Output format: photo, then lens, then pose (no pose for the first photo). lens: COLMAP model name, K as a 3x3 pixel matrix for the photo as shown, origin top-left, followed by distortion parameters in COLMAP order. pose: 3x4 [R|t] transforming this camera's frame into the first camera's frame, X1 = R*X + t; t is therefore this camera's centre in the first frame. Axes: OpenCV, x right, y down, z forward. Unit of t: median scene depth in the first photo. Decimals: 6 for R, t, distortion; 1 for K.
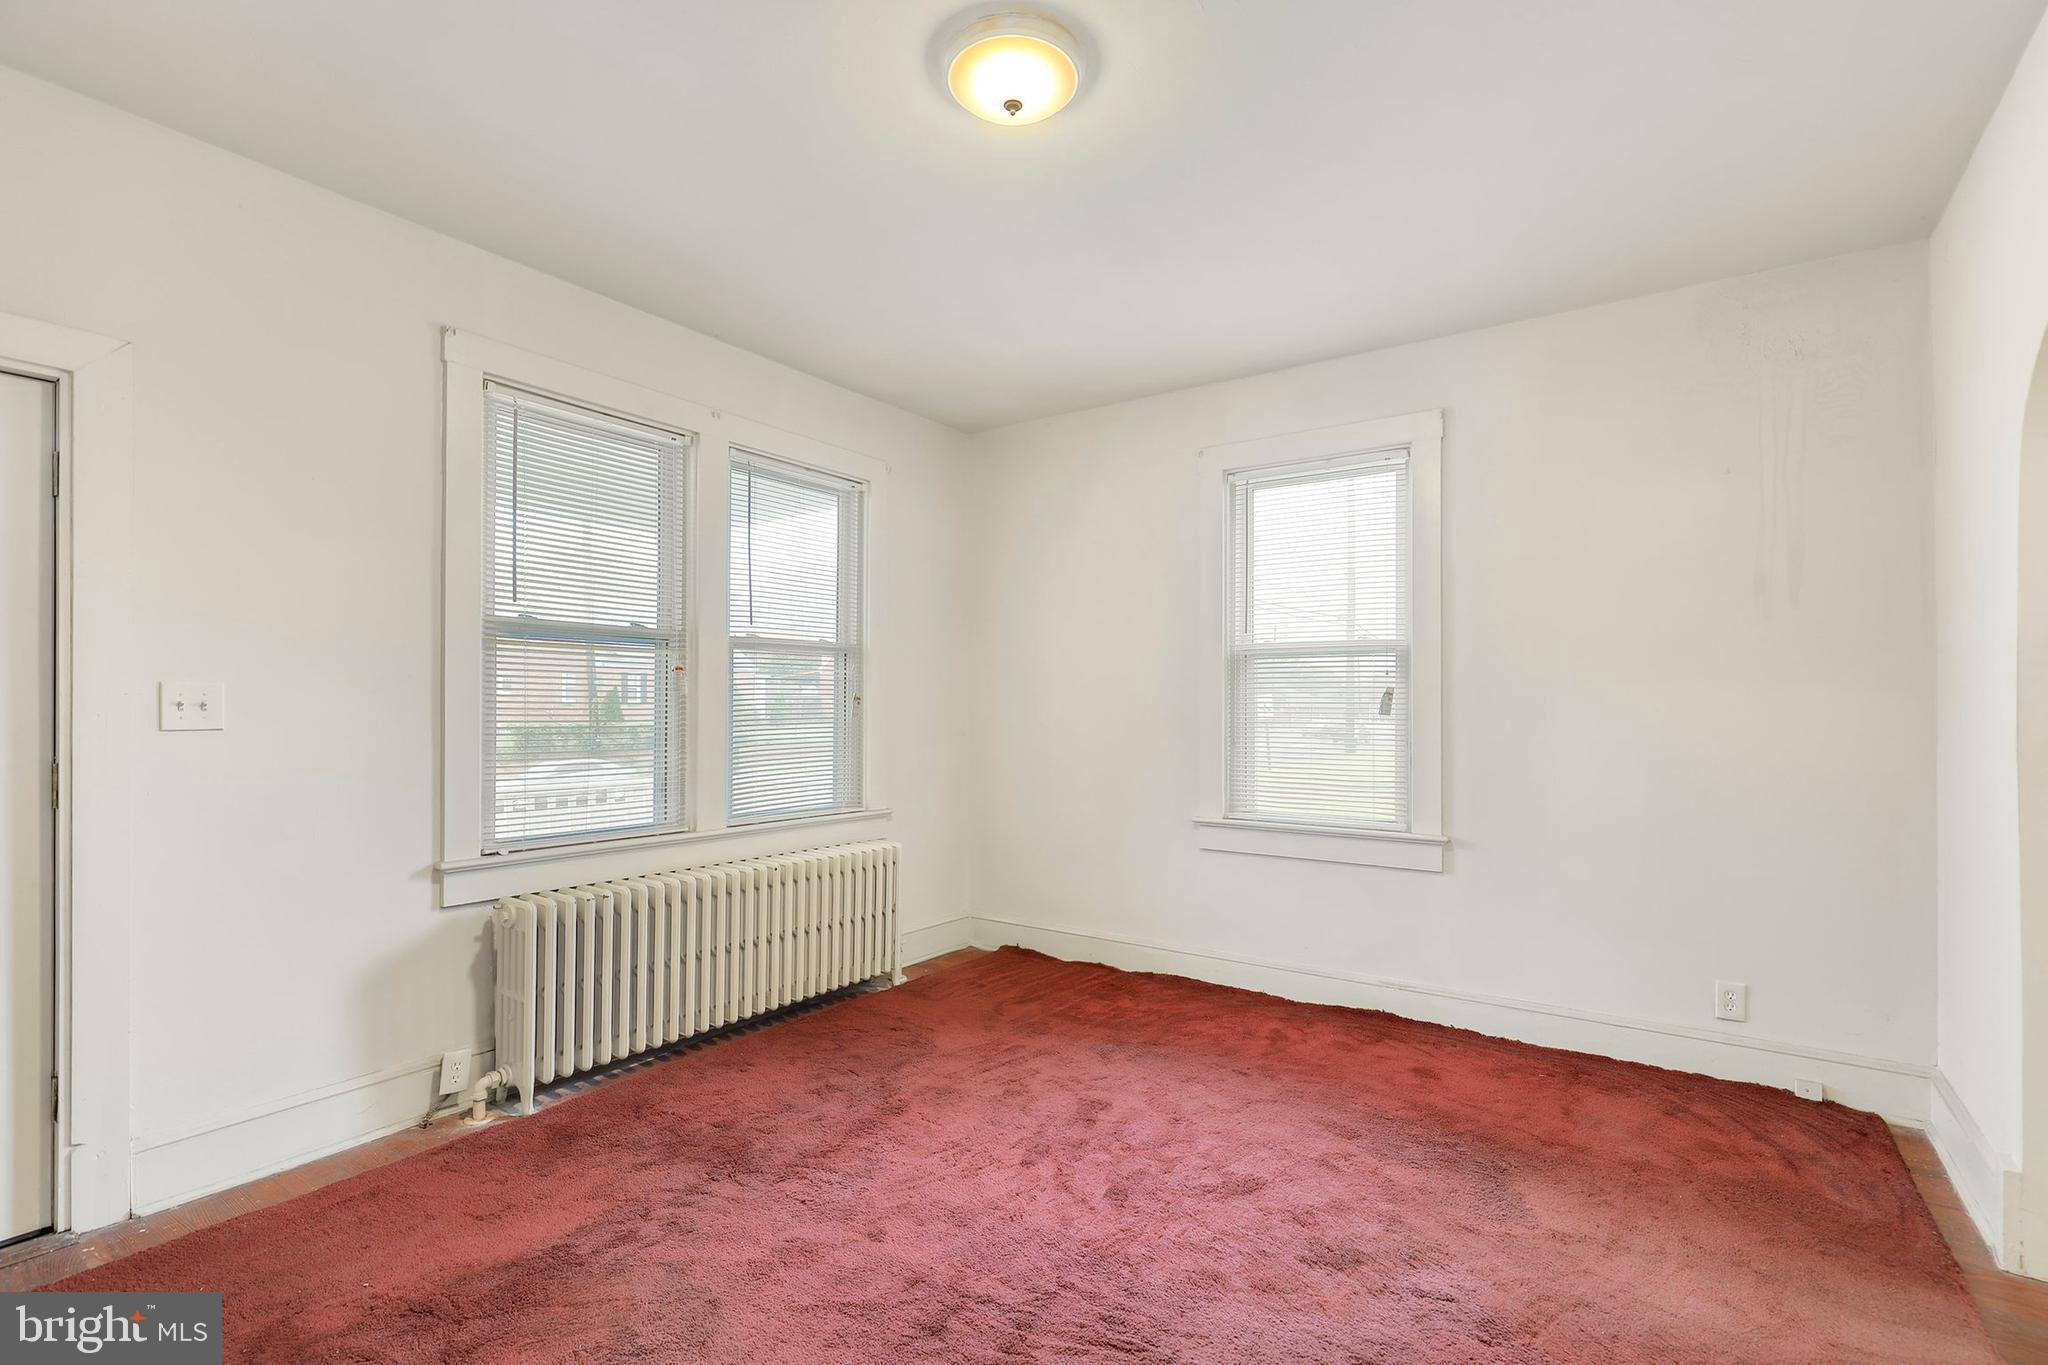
lens RADIAL K [[943.3, 0, 1039.2], [0, 943.3, 701.0], [0, 0, 1]] dist [0.000855, -0.000246]
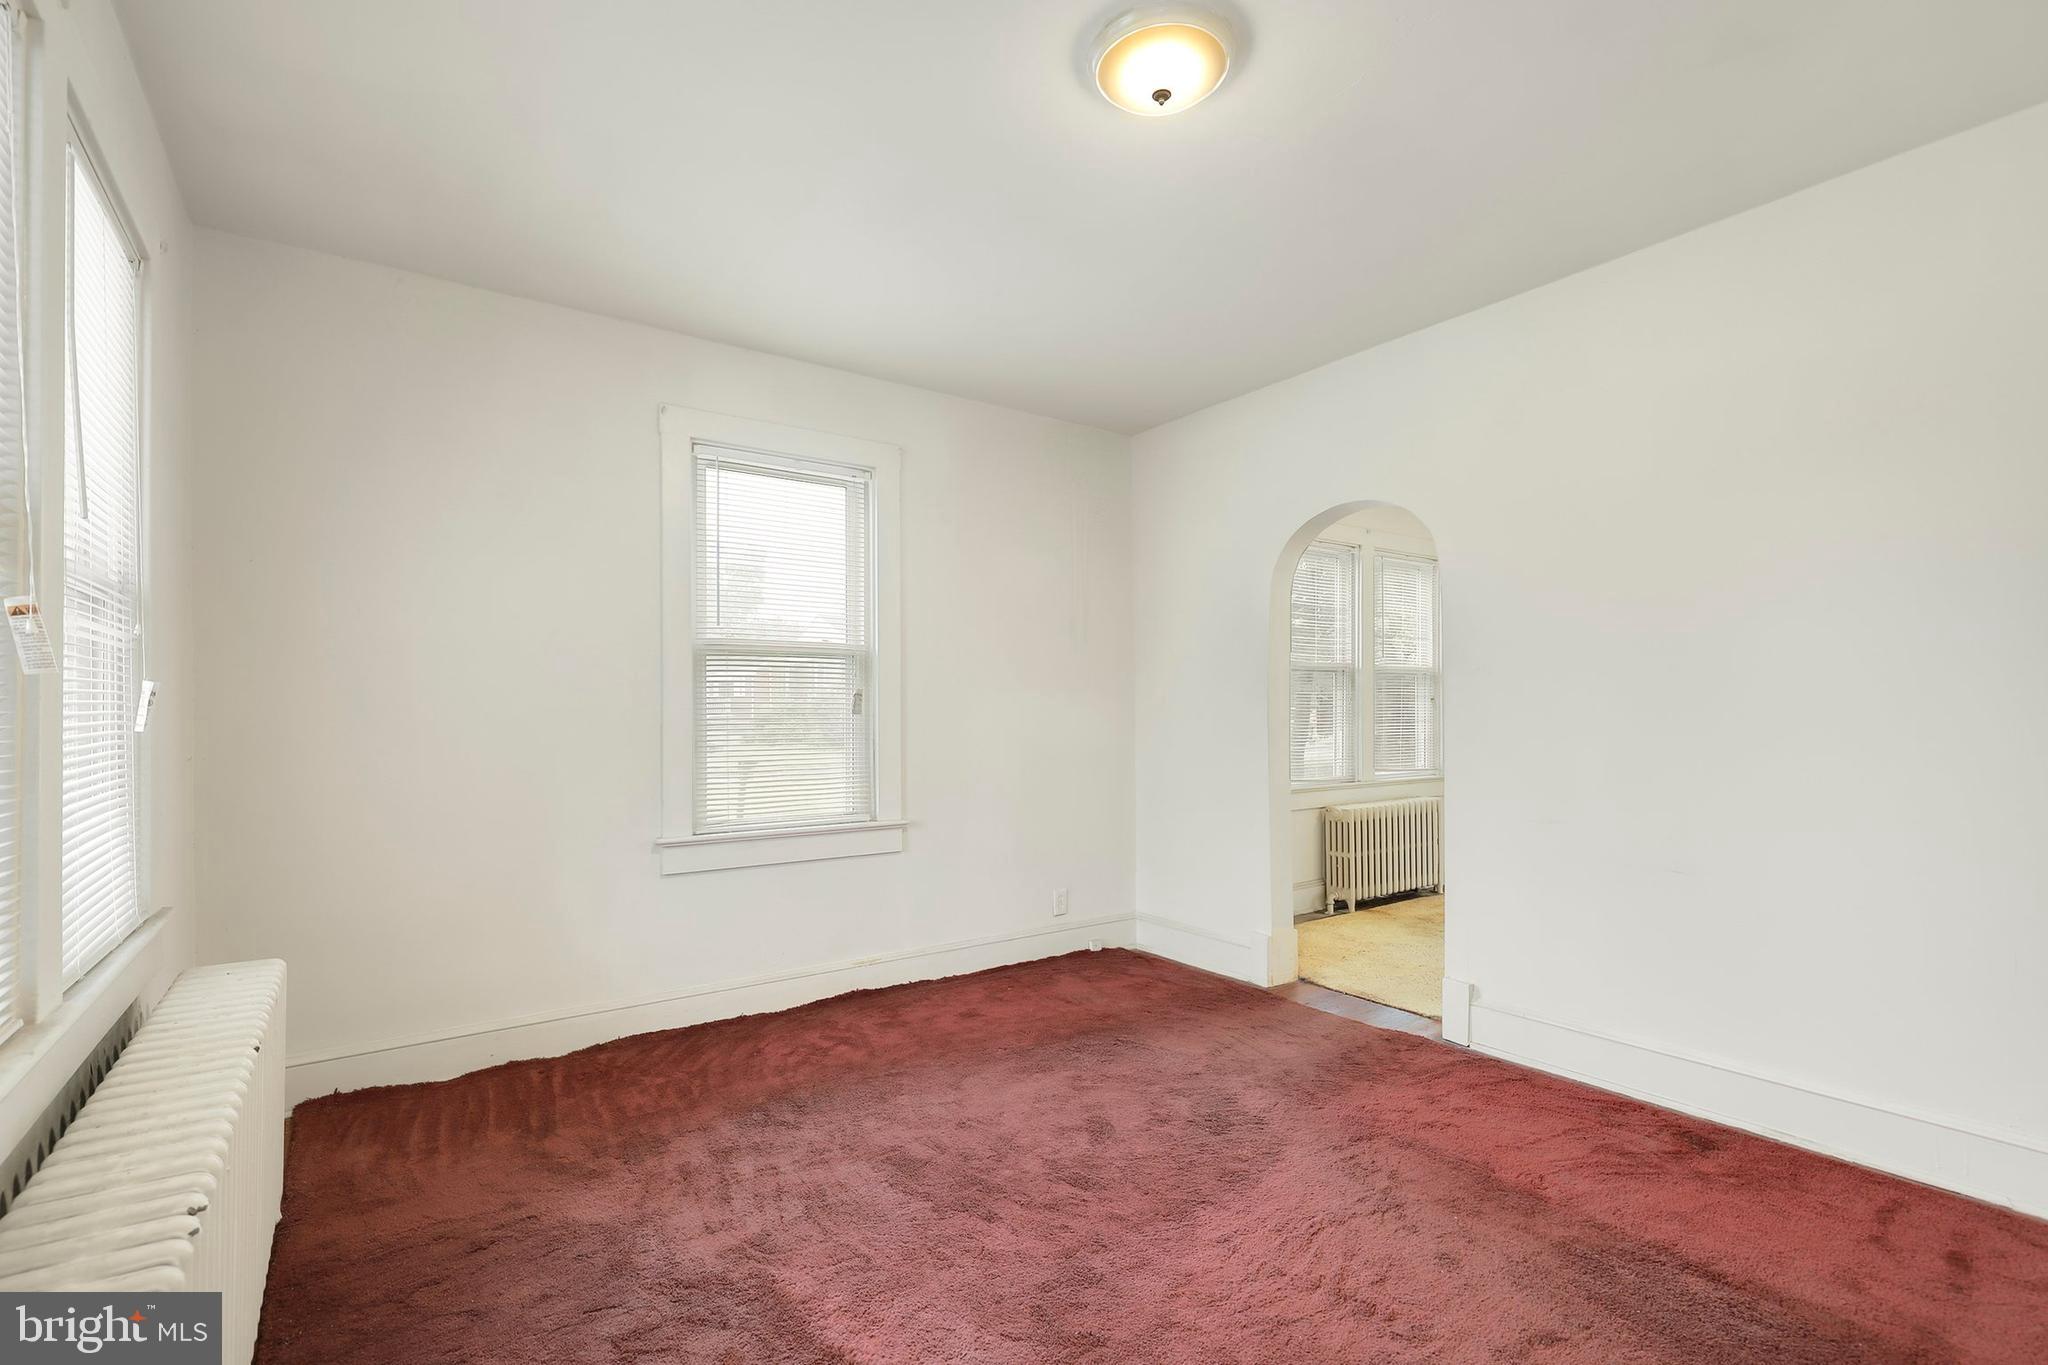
lens RADIAL K [[927.1, 0, 1028.5], [0, 927.1, 706.3], [0, 0, 1]] dist [0.000579, 0.000071]
pose [[0.347105, -0.001020, 0.937826, -0.575187], [0.002137, 0.999998, 0.000297, 0.005858], [-0.937824, 0.001901, 0.347106, 0.464714]]
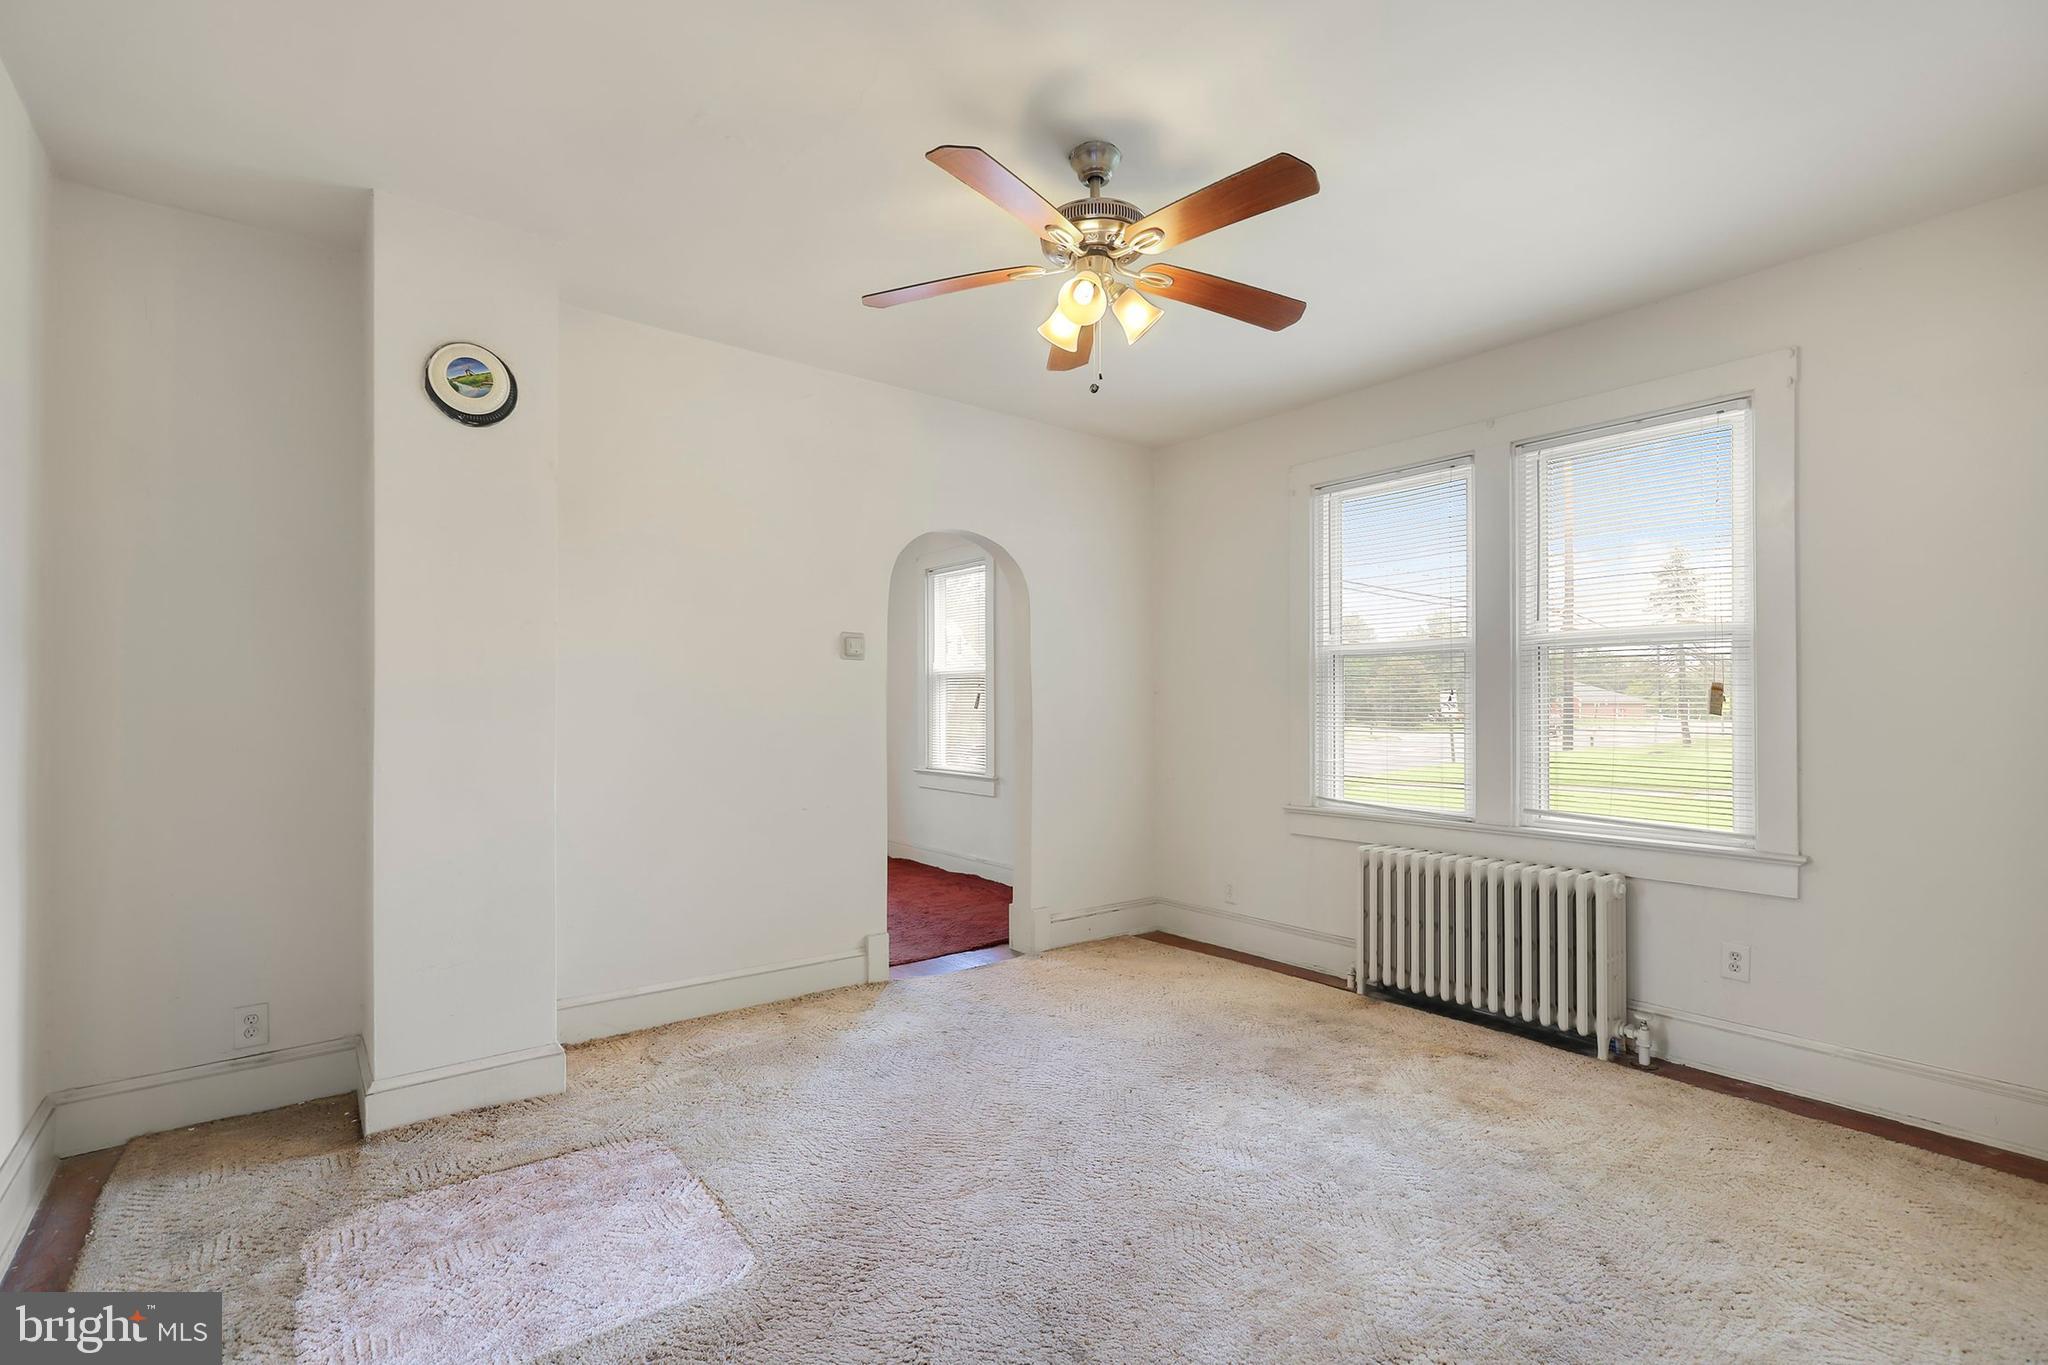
lens RADIAL K [[963.6, 0, 1024.0], [0, 963.6, 682.5], [0, 0, 1]] dist [0.001314, 0.000052]
pose [[0.949746, -0.015121, -0.312655, 1.054962], [0.009925, 0.999785, -0.018202, -0.001145], [0.312863, 0.014185, 0.949692, -0.722242]]
